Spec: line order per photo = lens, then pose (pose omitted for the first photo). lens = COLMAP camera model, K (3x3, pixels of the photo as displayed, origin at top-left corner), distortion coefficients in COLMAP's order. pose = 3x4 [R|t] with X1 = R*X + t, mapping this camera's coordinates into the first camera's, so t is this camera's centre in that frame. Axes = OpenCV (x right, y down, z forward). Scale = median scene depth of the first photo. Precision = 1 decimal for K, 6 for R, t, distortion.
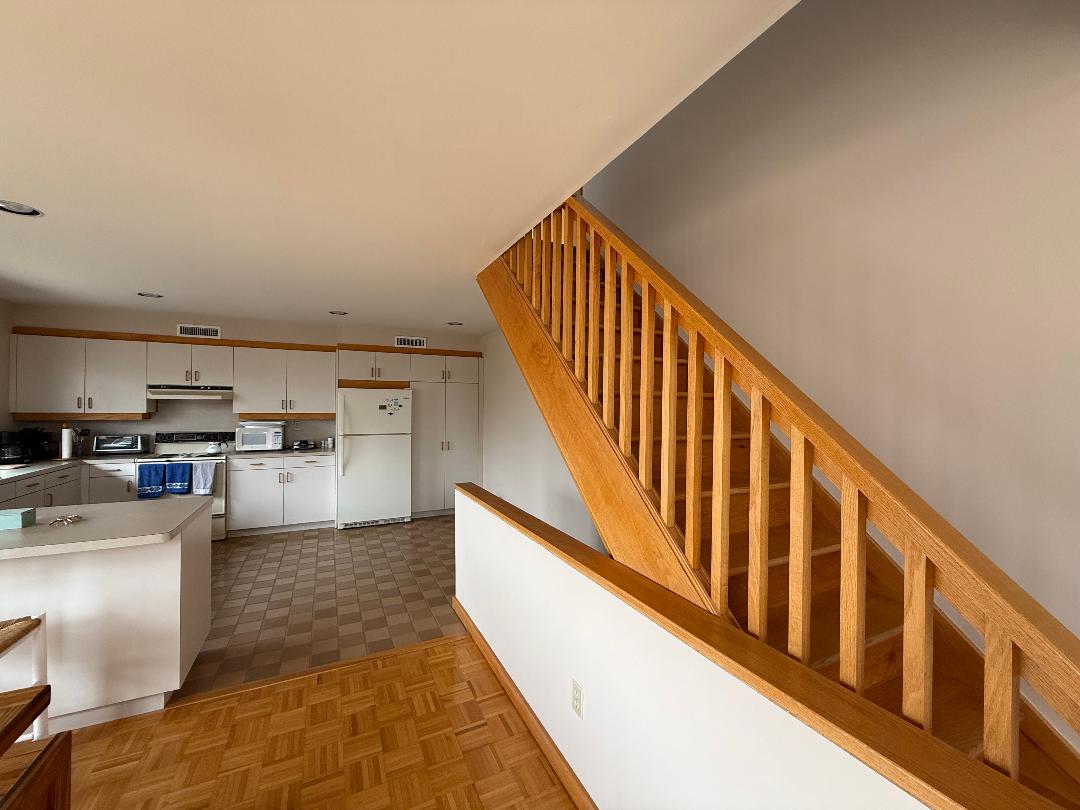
lens RADIAL K [[431.3, 0, 536.4], [0, 431.3, 404.5], [0, 0, 1]] dist [0.002257, -0.000374]
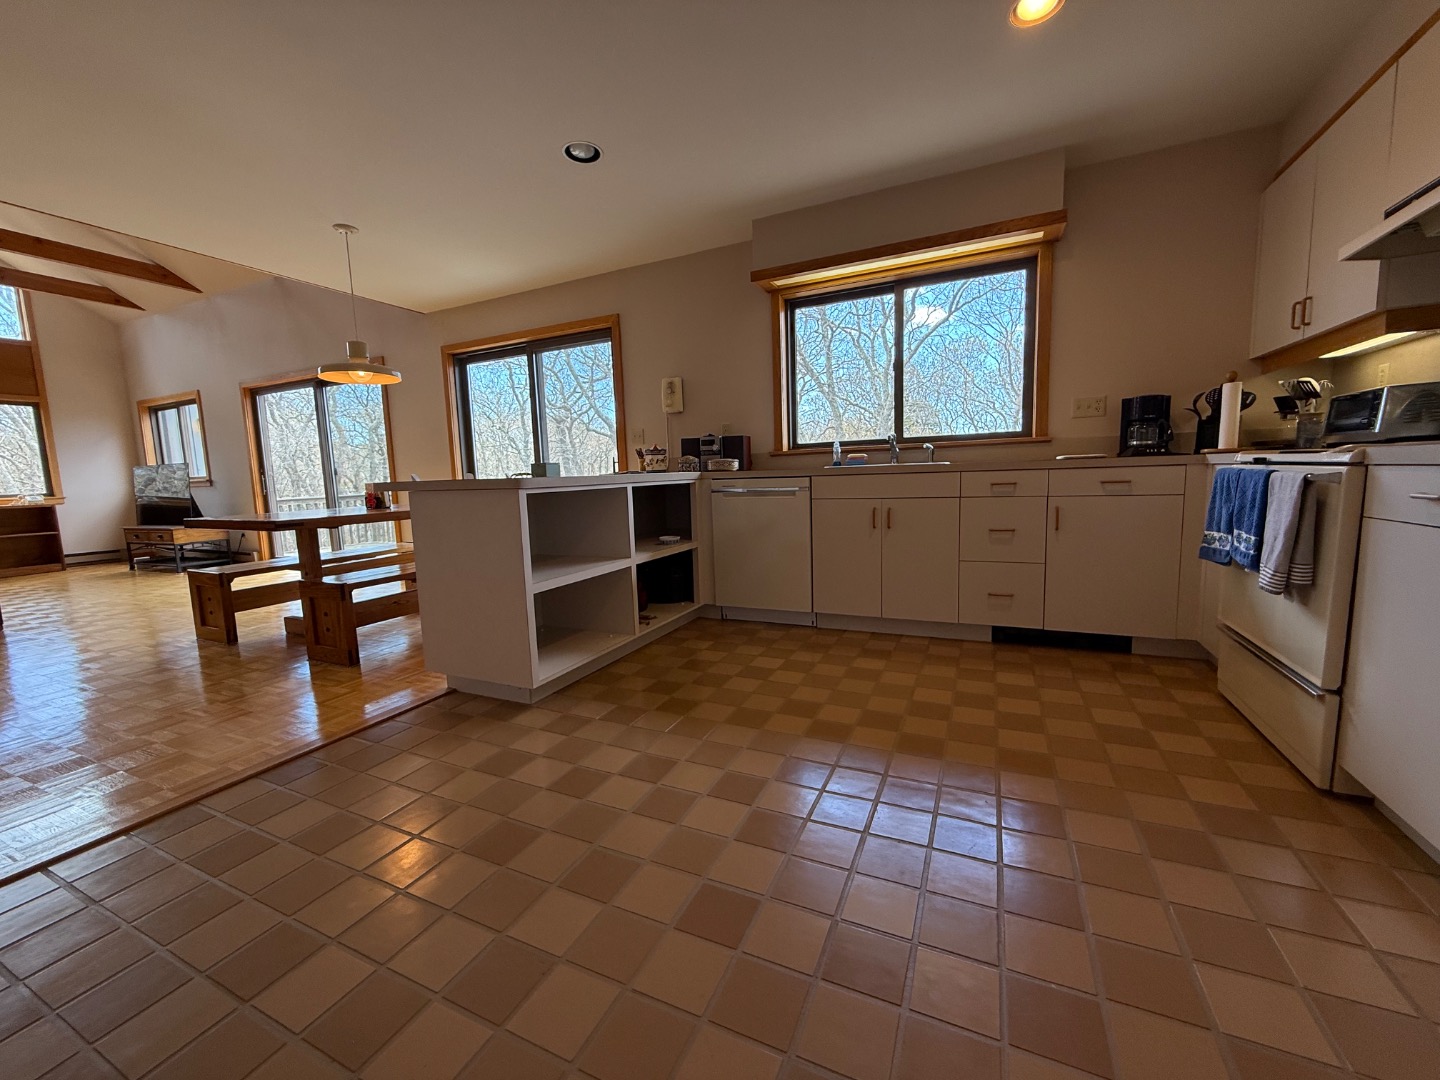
lens RADIAL K [[575.1, 0, 715.3], [0, 575.1, 539.3], [0, 0, 1]] dist [0.002257, -0.000374]
pose [[-0.777493, 0.091200, -0.622243, -0.261325], [0.031041, 0.993788, 0.106870, 0.124046], [0.628125, 0.063776, -0.775495, 1.032703]]
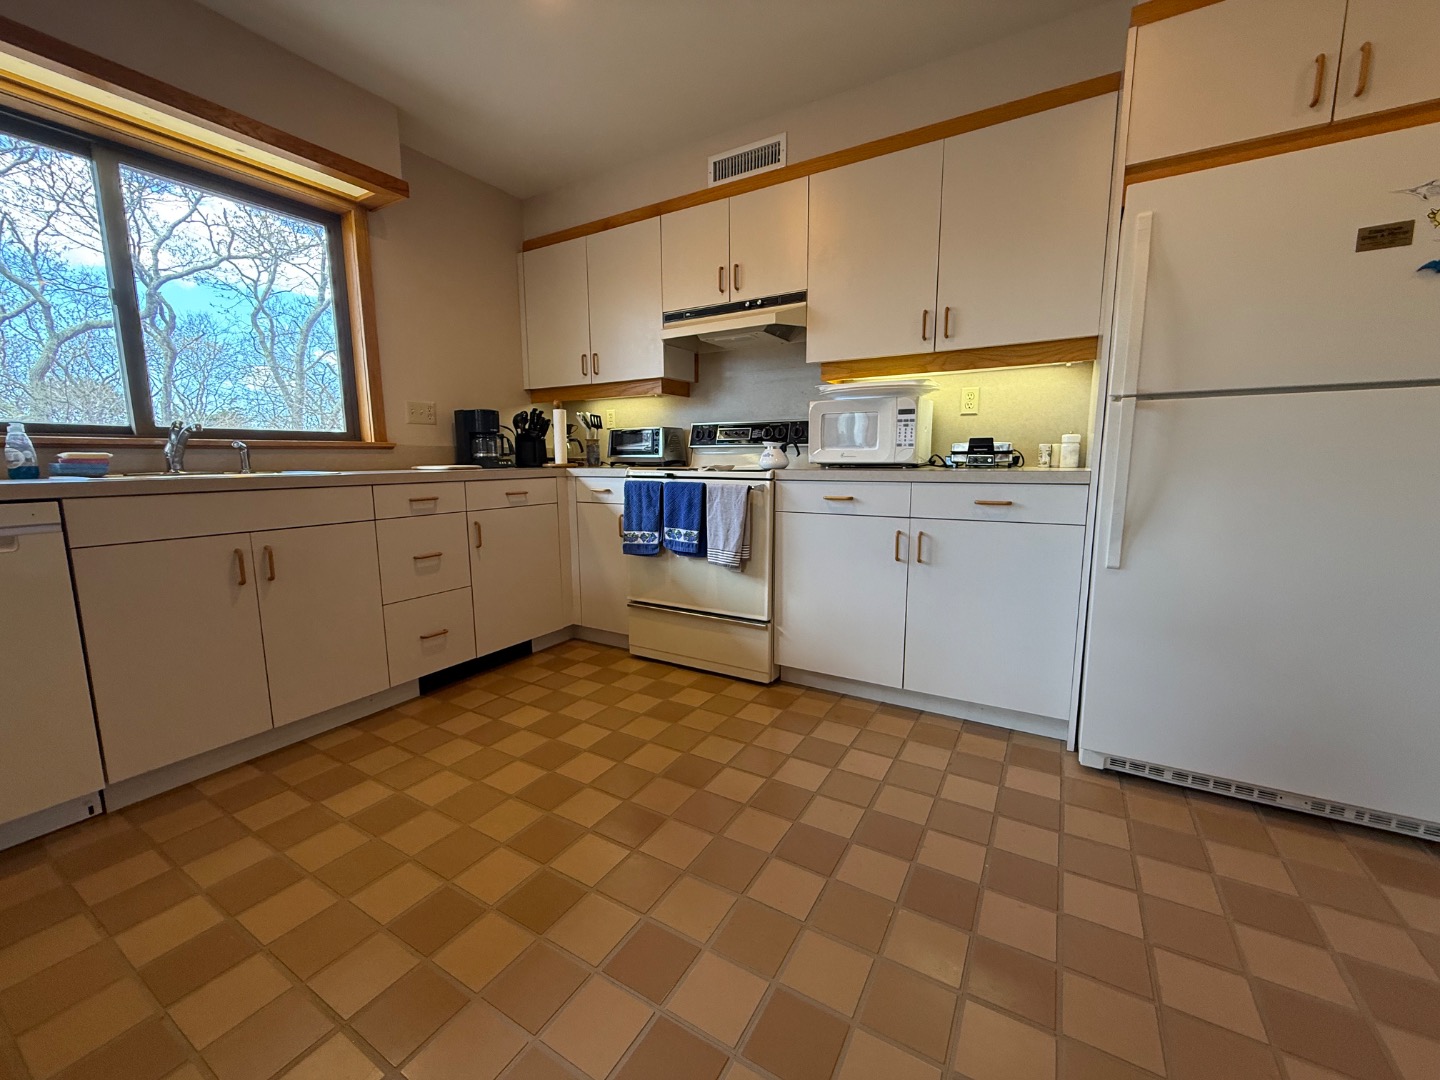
lens RADIAL K [[575.1, 0, 715.3], [0, 575.1, 539.3], [0, 0, 1]] dist [0.002257, -0.000374]
pose [[0.550219, 0.107093, -0.828124, -0.332101], [0.013797, 0.990440, 0.137251, 0.109858], [0.834906, -0.086943, 0.543482, 0.689318]]
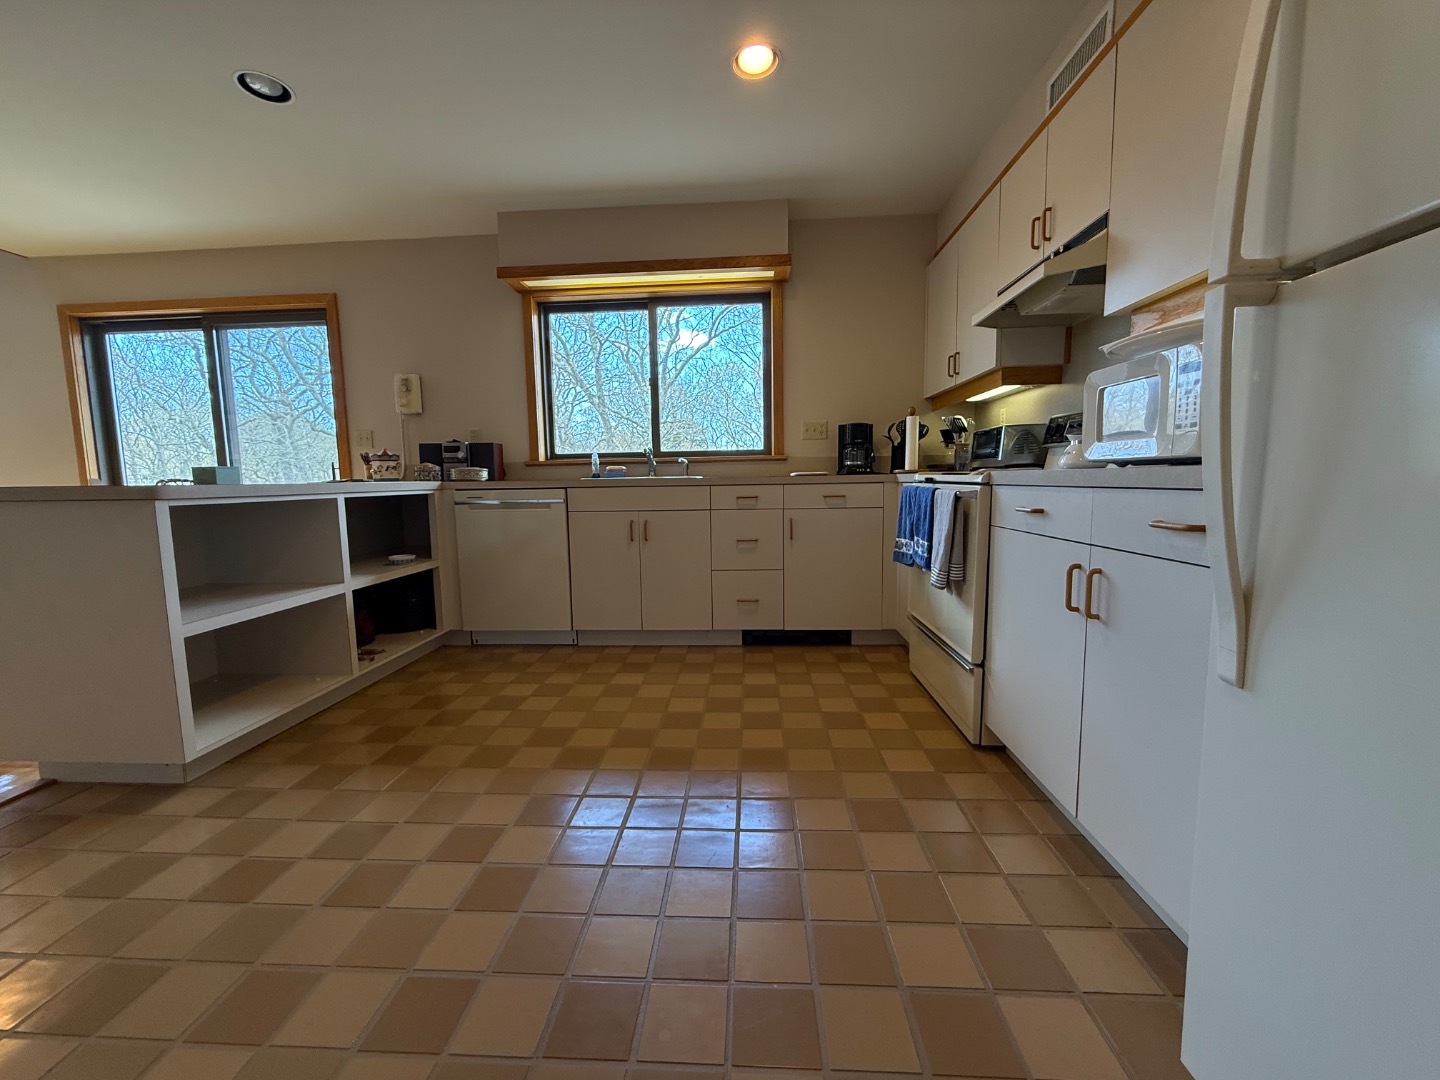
lens RADIAL K [[575.1, 0, 715.3], [0, 575.1, 539.3], [0, 0, 1]] dist [0.002257, -0.000374]
pose [[-0.488571, 0.092028, -0.867658, -0.291527], [0.017230, 0.995246, 0.095859, 0.124382], [0.872354, 0.031884, -0.487834, 1.038172]]
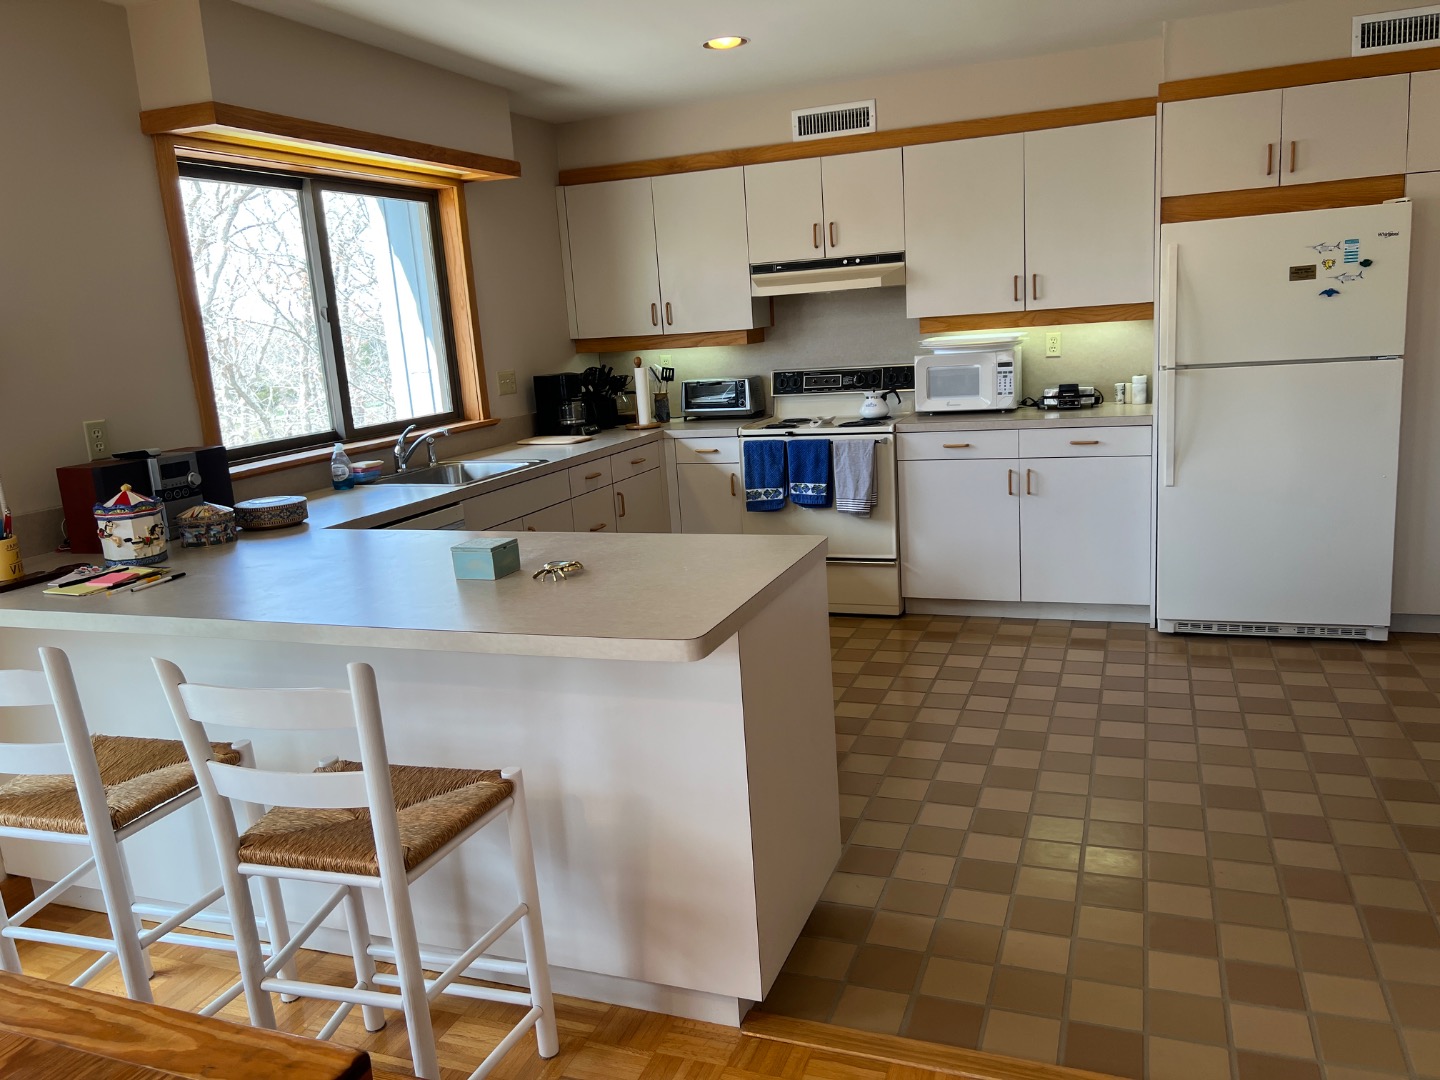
lens RADIAL K [[1083.7, 0, 720.0], [0, 1083.7, 540.0], [0, 0, 1]] dist [0.080447, -0.123175]
pose [[0.682971, 0.093167, -0.724480, -0.062054], [0.074174, 0.977860, 0.195675, 0.010178], [0.726670, -0.187378, 0.660939, 0.162563]]
